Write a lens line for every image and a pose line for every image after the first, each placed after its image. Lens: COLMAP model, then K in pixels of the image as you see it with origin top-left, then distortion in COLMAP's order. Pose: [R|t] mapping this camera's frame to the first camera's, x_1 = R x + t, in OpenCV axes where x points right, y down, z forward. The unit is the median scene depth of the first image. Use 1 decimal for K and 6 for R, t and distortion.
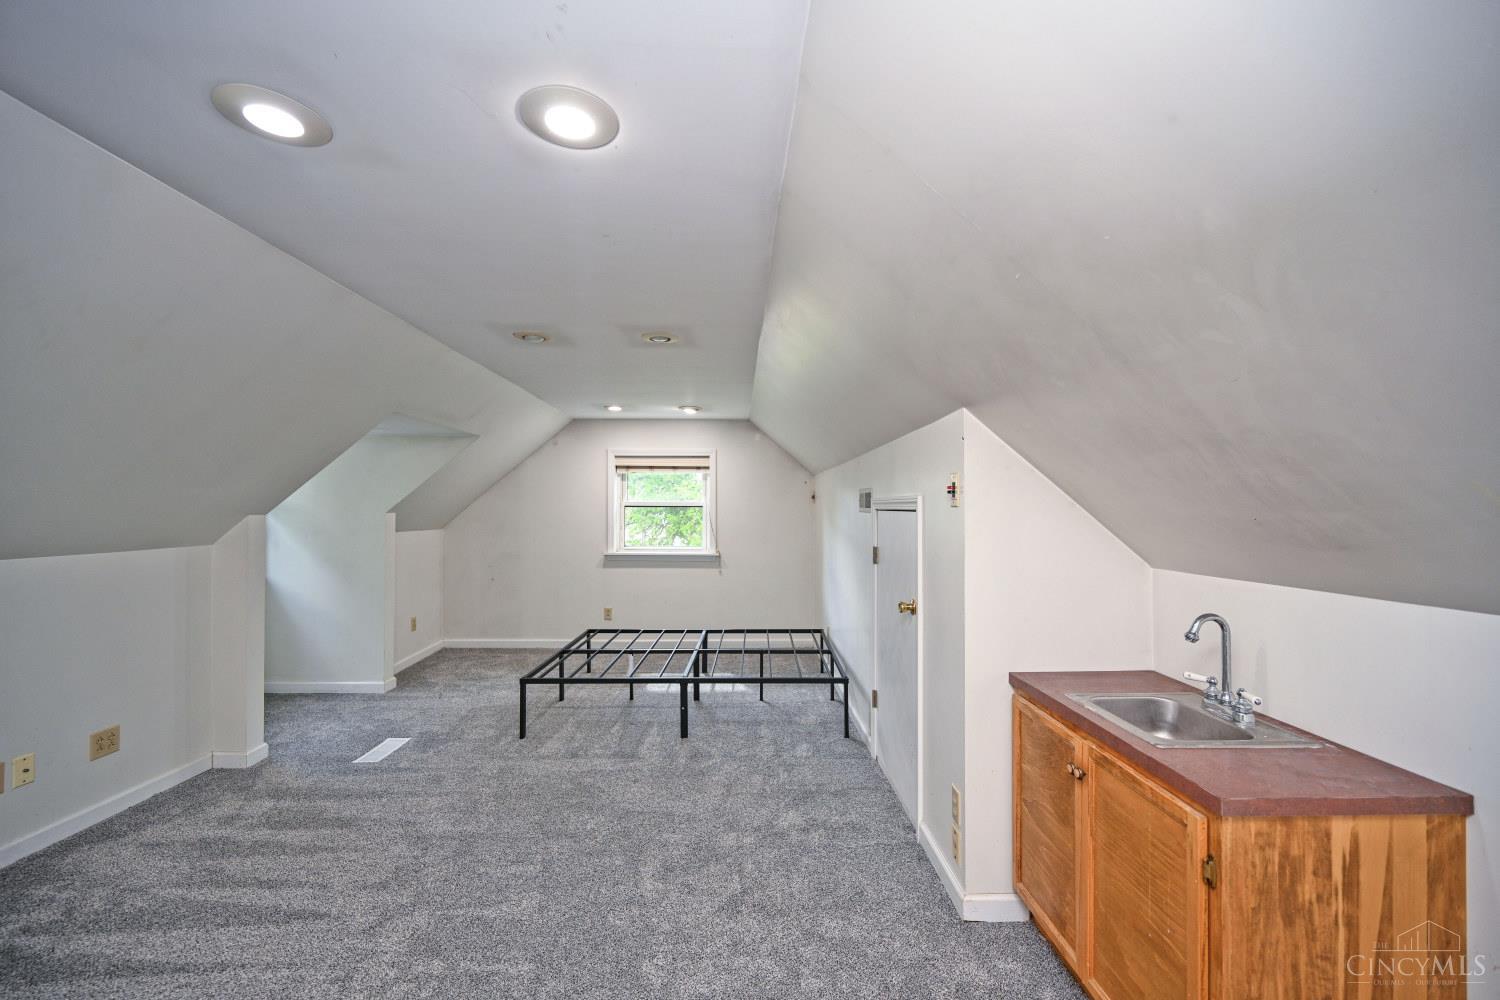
lens RADIAL K [[603.3, 0, 744.6], [0, 603.3, 503.1], [0, 0, 1]] dist [0.002410, 0.000882]
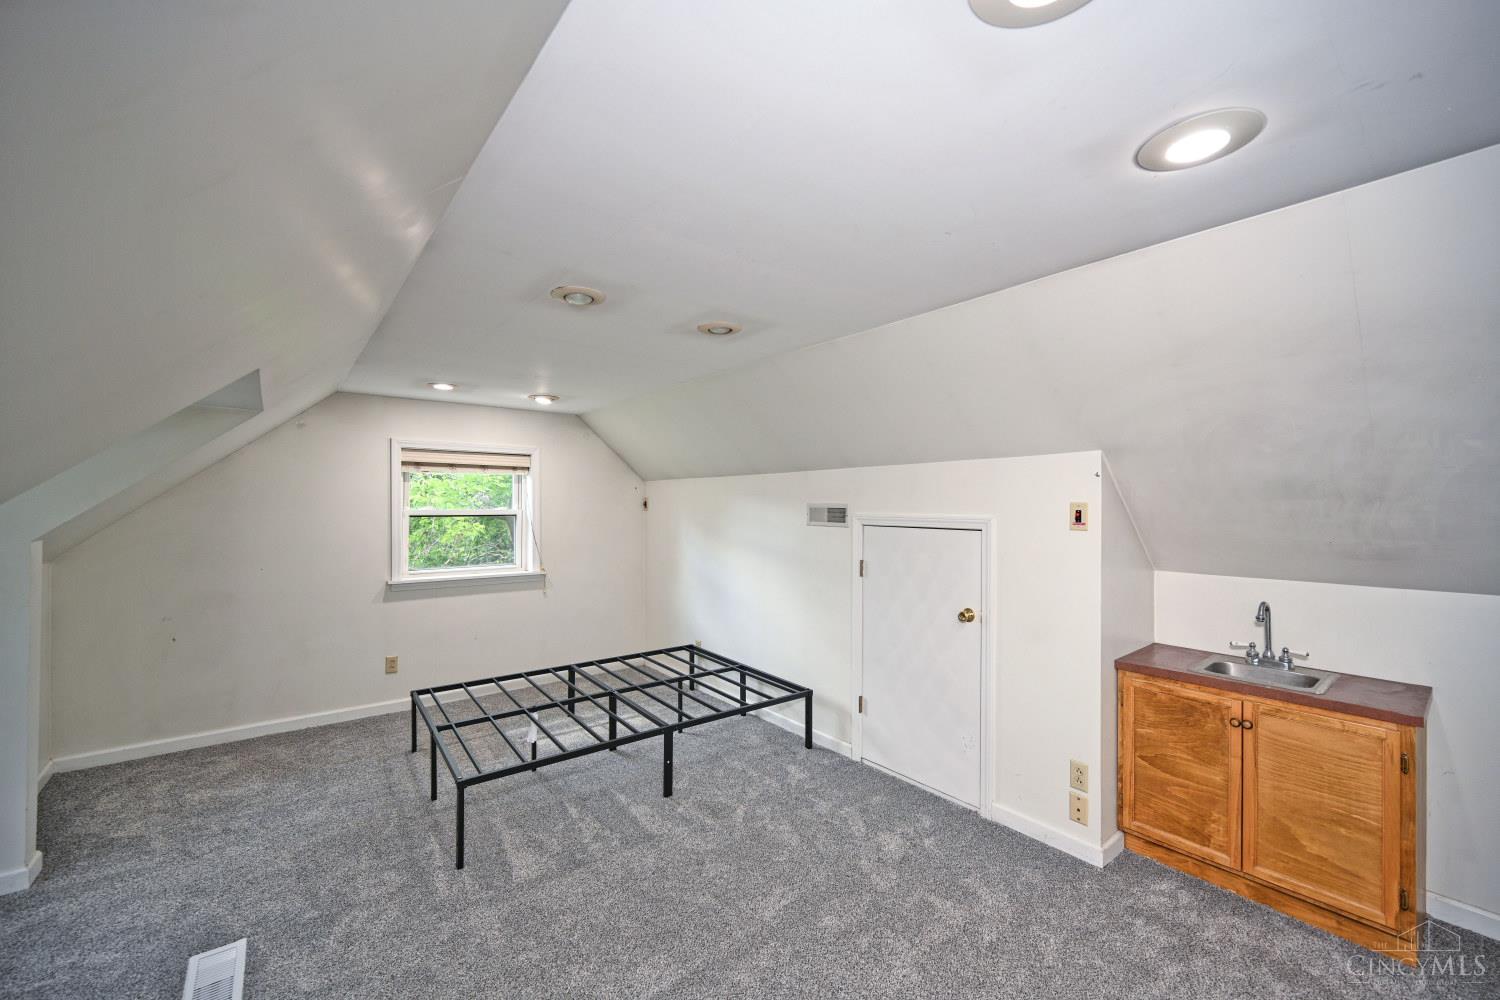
lens RADIAL K [[603.3, 0, 747.6], [0, 603.3, 496.4], [0, 0, 1]] dist [0.002410, 0.000882]
pose [[0.791803, 0.008604, 0.610716, -0.360230], [-0.006874, 0.999963, -0.005176, -0.019983], [-0.610738, -0.000100, 0.791833, 0.175445]]
